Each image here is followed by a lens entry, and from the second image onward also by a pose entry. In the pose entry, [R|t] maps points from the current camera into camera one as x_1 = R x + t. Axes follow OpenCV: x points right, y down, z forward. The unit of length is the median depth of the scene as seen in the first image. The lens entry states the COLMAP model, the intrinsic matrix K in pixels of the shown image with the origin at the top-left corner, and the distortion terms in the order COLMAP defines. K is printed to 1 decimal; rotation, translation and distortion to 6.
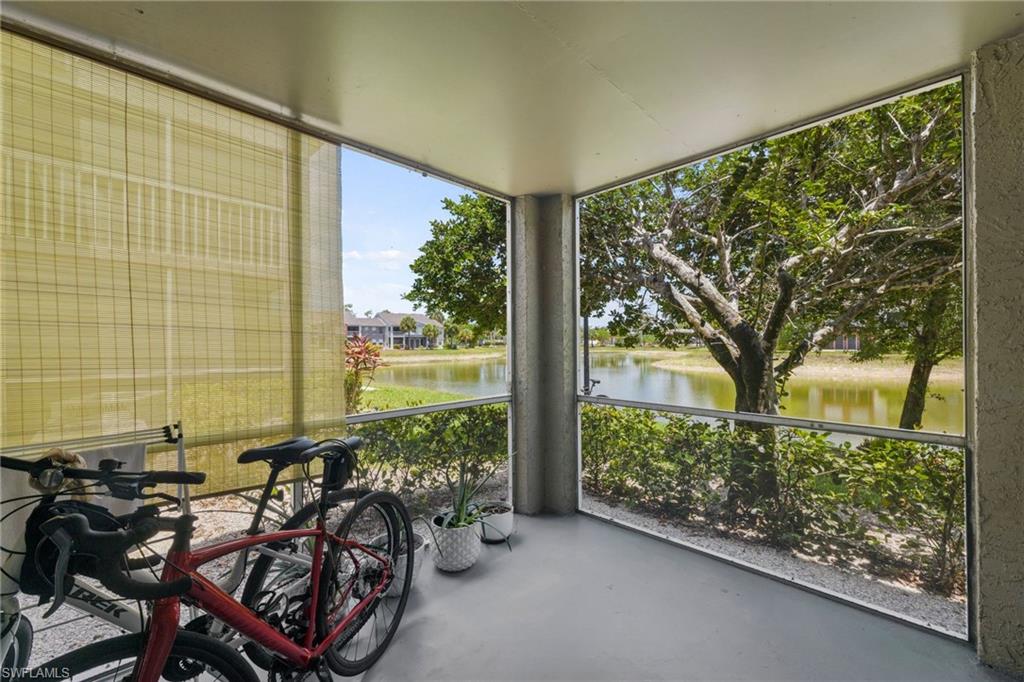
lens RADIAL K [[419.1, 0, 511.7], [0, 419.1, 336.5], [0, 0, 1]] dist [0.000915, 0.000044]
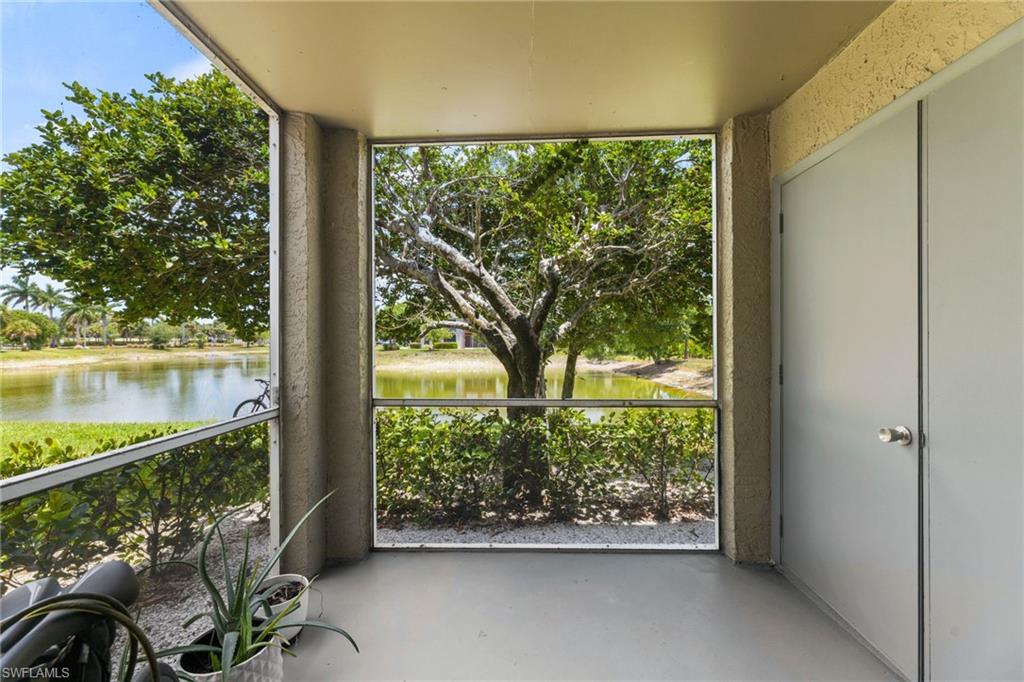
lens RADIAL K [[419.1, 0, 511.7], [0, 419.1, 336.5], [0, 0, 1]] dist [0.000915, 0.000044]
pose [[0.722718, 0.010461, 0.691064, -0.193361], [-0.010464, 0.999936, -0.004193, 0.026172], [-0.691064, -0.004201, 0.722782, 0.268522]]
